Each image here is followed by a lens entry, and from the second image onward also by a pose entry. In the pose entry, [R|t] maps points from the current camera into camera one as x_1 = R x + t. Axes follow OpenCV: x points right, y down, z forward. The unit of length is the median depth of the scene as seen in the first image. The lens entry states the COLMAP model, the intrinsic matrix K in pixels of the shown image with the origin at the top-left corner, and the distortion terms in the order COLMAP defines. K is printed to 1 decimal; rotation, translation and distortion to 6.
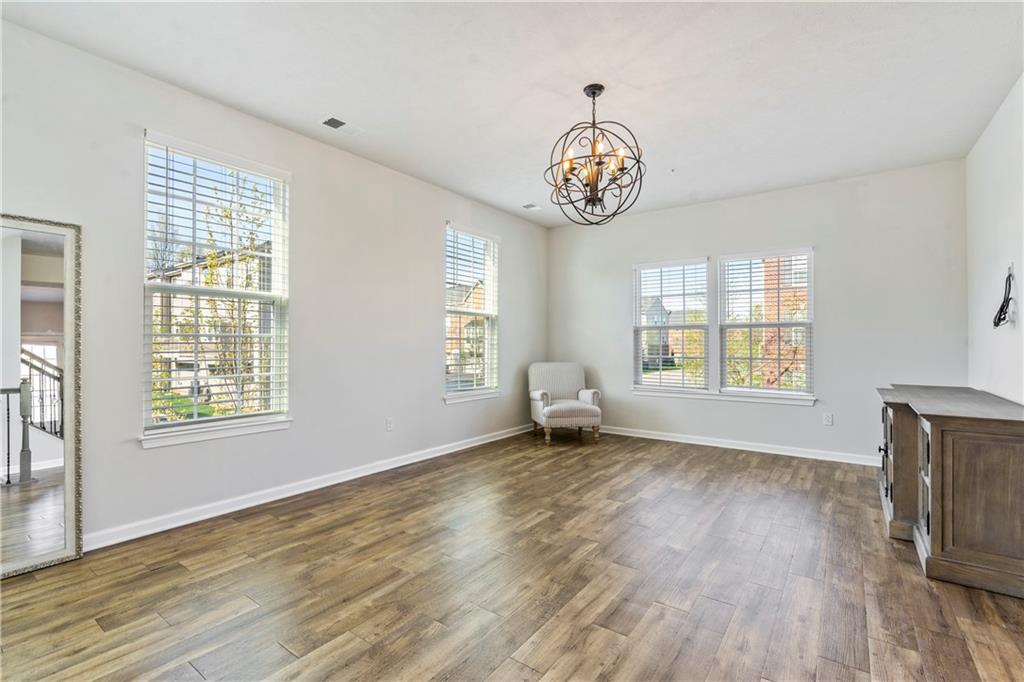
lens RADIAL K [[464.3, 0, 511.6], [0, 464.3, 343.7], [0, 0, 1]] dist [0.000706, 0.000033]
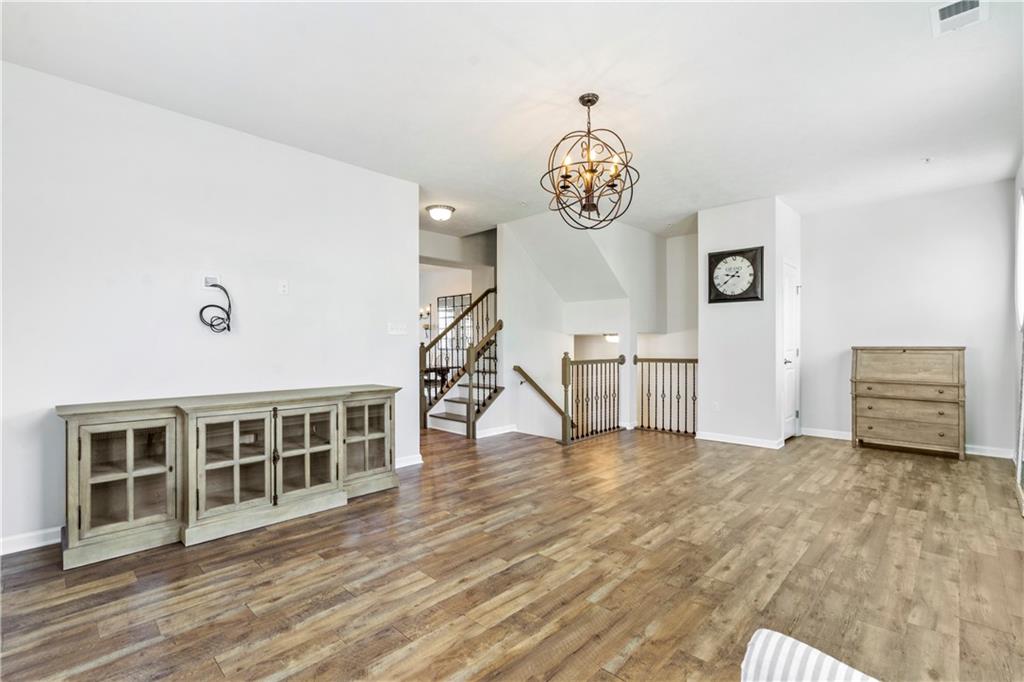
lens RADIAL K [[464.3, 0, 512.4], [0, 464.3, 344.5], [0, 0, 1]] dist [0.000706, 0.000033]
pose [[-0.990286, 0.004296, 0.138979, 0.191813], [0.003757, 0.999984, -0.004144, 0.003158], [-0.138994, -0.003582, -0.990287, 1.919368]]
